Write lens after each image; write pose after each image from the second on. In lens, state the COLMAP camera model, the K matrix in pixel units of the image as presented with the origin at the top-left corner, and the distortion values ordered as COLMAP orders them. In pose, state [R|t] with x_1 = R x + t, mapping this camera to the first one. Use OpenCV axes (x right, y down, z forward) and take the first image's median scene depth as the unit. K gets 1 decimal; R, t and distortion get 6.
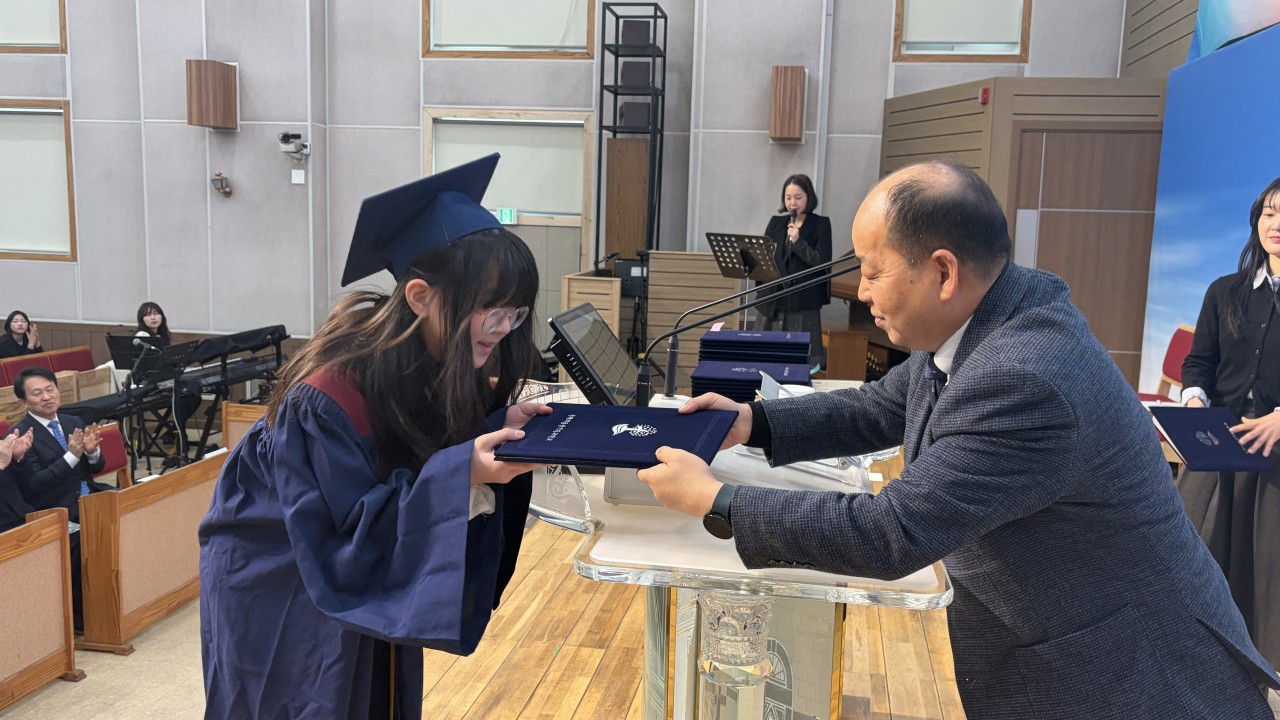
lens RADIAL K [[1117.8, 0, 643.2], [0, 1117.8, 358.5], [0, 0, 1]] dist [0.006867, 0.081380]
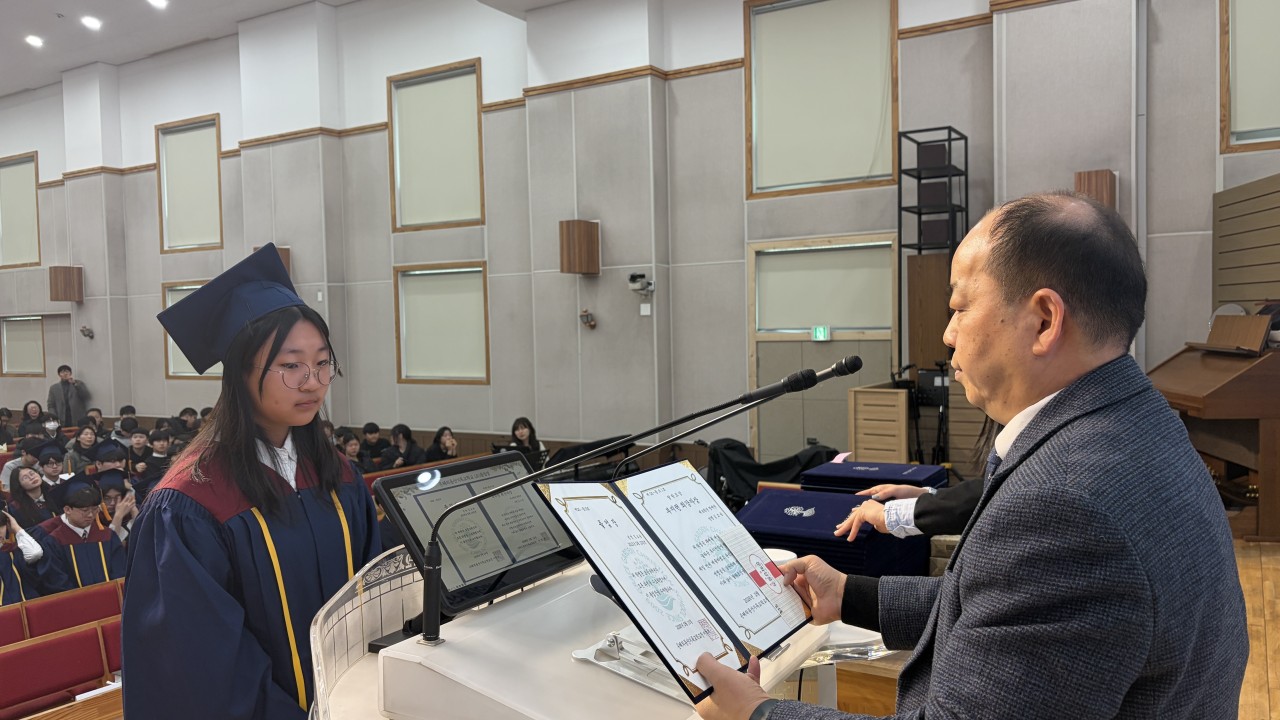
lens RADIAL K [[965.7, 0, 645.1], [0, 965.7, 361.9], [0, 0, 1]] dist [0.042833, -0.044583]
pose [[0.926429, -0.034115, -0.374921, 0.078132], [-0.001797, 0.995474, -0.095022, -0.011230], [0.376466, 0.088705, 0.922174, 0.075354]]
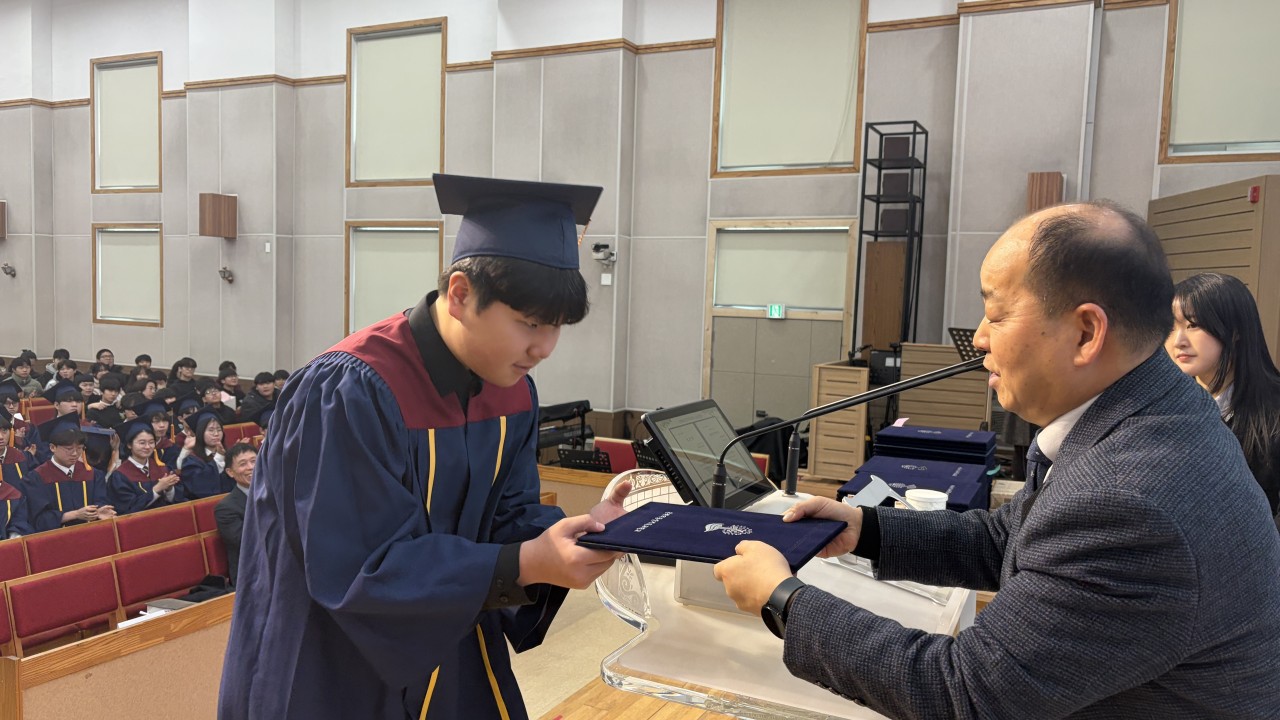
lens RADIAL K [[961.5, 0, 636.0], [0, 961.5, 366.7], [0, 0, 1]] dist [0.019426, 0.002467]
pose [[0.956248, 0.023573, -0.291606, 0.029979], [-0.043782, 0.997055, -0.062972, -0.003928], [0.289262, 0.072984, 0.954464, 0.033154]]
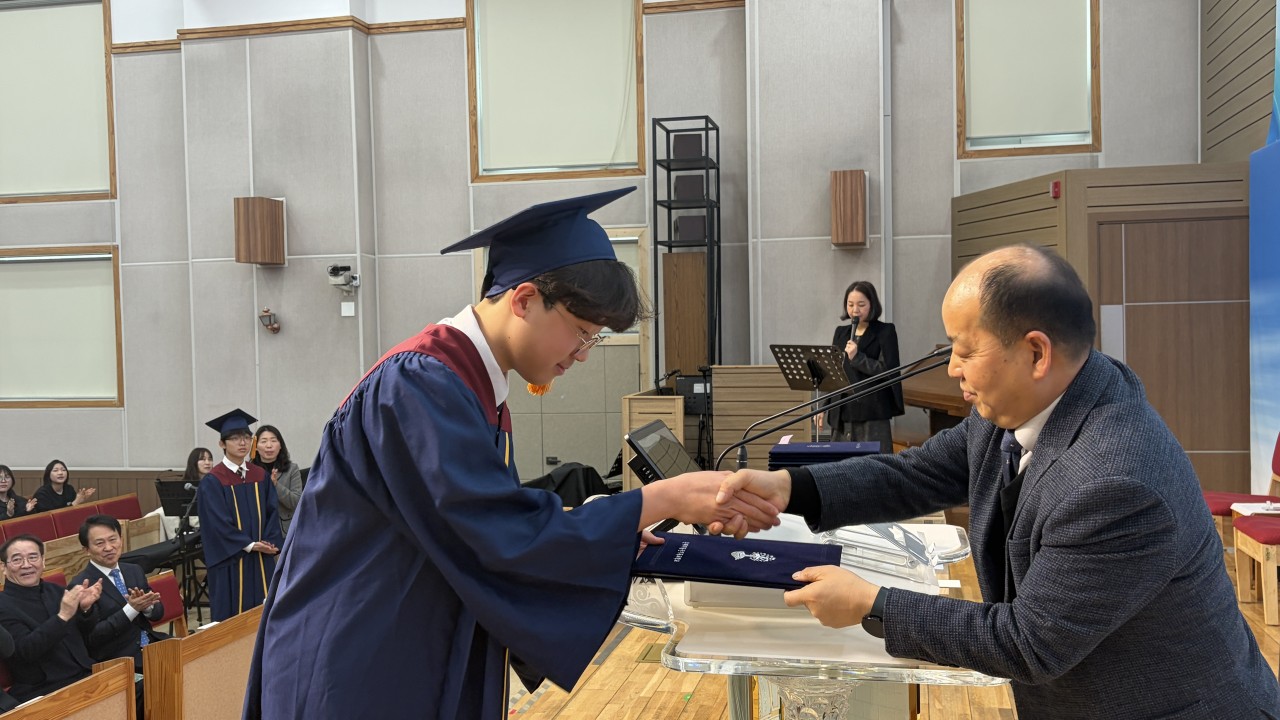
lens RADIAL K [[1209.8, 0, 642.3], [0, 1209.8, 361.7], [0, 0, 1]] dist [0.074954, -0.110307]
pose [[0.997548, -0.048059, -0.050870, -0.001072], [0.042642, 0.993799, -0.102689, 0.002898], [0.055489, 0.100268, 0.993412, -0.031985]]
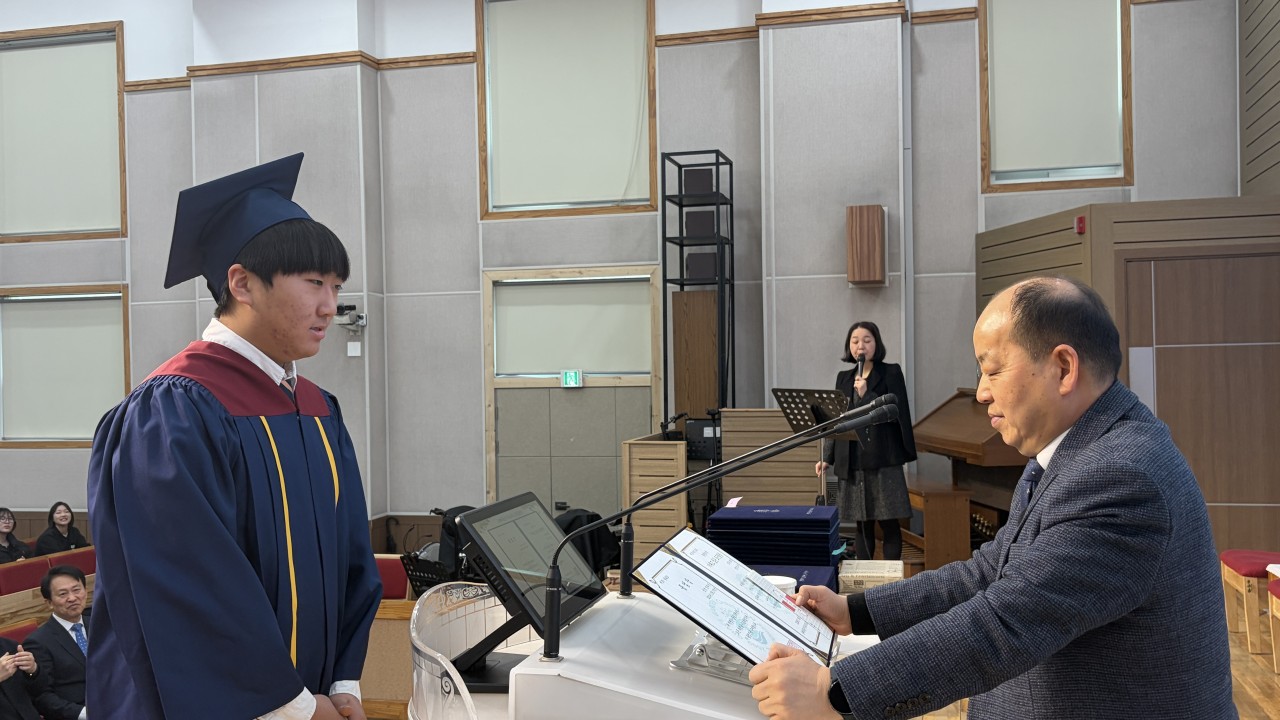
lens RADIAL K [[1208.8, 0, 641.7], [0, 1208.8, 367.6], [0, 0, 1]] dist [0.089005, -0.150164]
pose [[0.994739, -0.047279, -0.090879, 0.031152], [0.035272, 0.990957, -0.129463, -0.004637], [0.096178, 0.125577, 0.987411, 0.008262]]
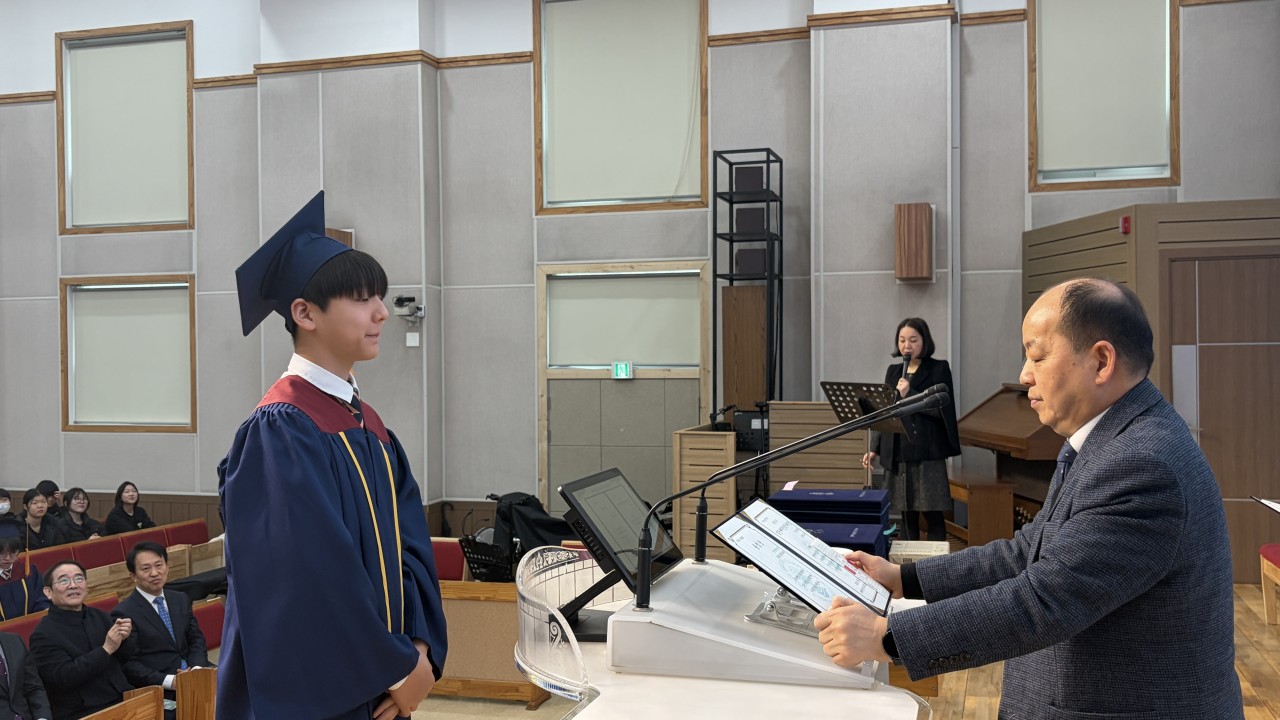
lens RADIAL K [[1209.7, 0, 645.1], [0, 1209.7, 365.3], [0, 0, 1]] dist [0.081302, -0.125880]
pose [[0.991794, -0.036383, -0.122562, 0.026702], [0.020722, 0.991723, -0.126710, -0.000665], [0.126158, 0.123130, 0.984339, -0.019098]]
